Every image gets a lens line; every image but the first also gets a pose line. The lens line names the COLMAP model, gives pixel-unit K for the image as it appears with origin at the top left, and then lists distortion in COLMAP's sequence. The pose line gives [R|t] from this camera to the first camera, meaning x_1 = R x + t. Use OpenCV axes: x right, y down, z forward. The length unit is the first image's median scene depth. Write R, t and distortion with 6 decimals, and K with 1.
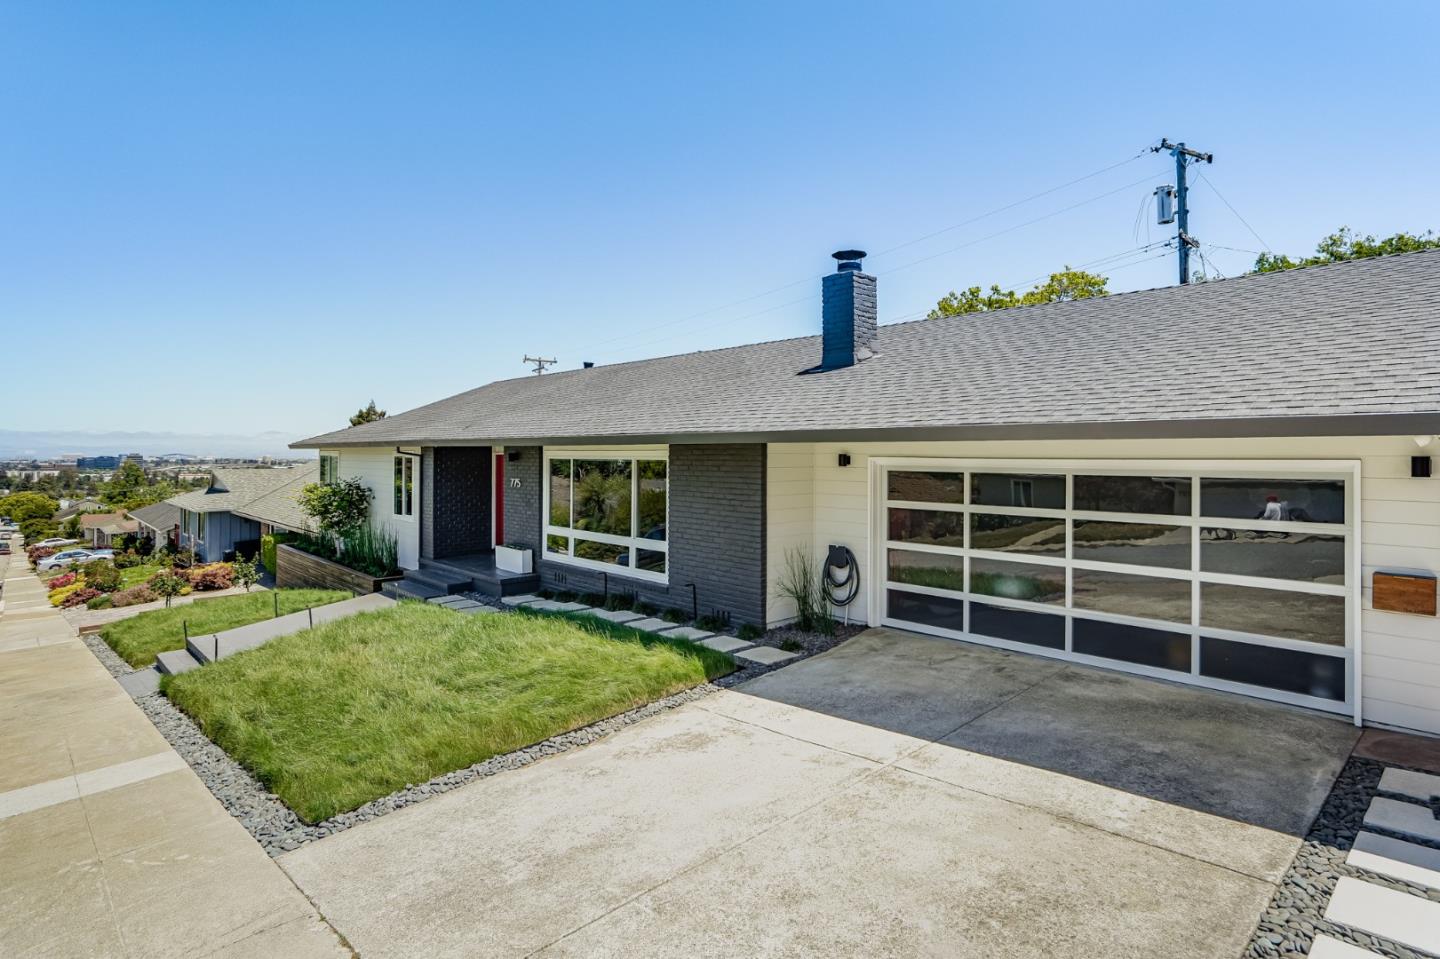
lens RADIAL K [[727.4, 0, 722.2], [0, 727.4, 444.7], [0, 0, 1]] dist [-0.008630, 0.004636]
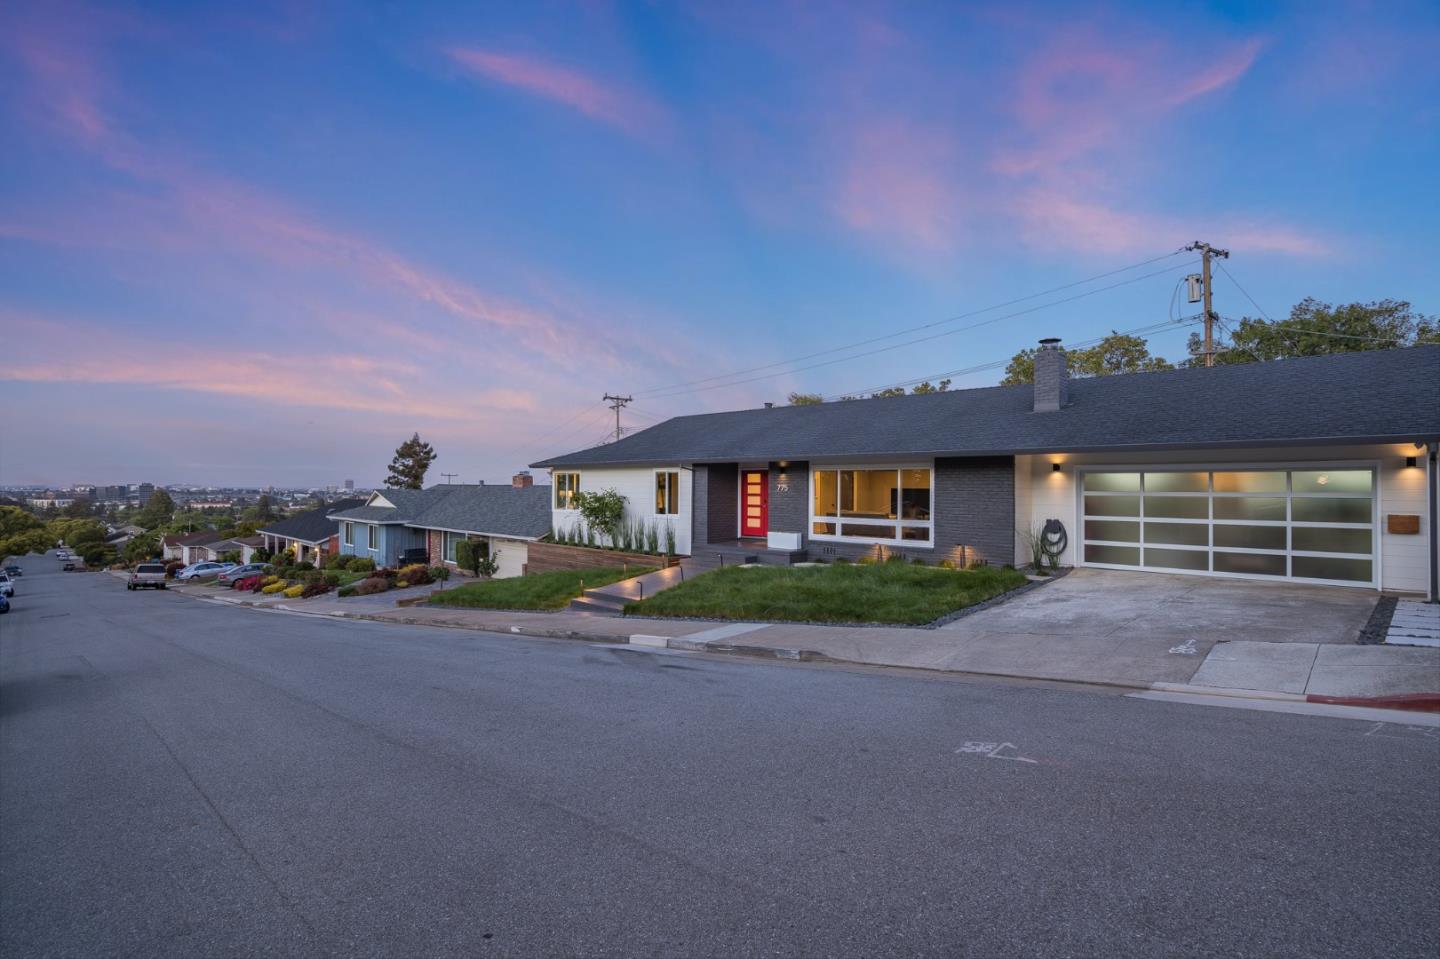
lens RADIAL K [[686.1, 0, 731.6], [0, 686.1, 483.1], [0, 0, 1]] dist [-0.009439, 0.003107]
pose [[0.999421, -0.000013, 0.034021, -0.460032], [-0.000352, 0.999943, 0.010715, 0.029580], [-0.034020, -0.010721, 0.999364, -0.387821]]
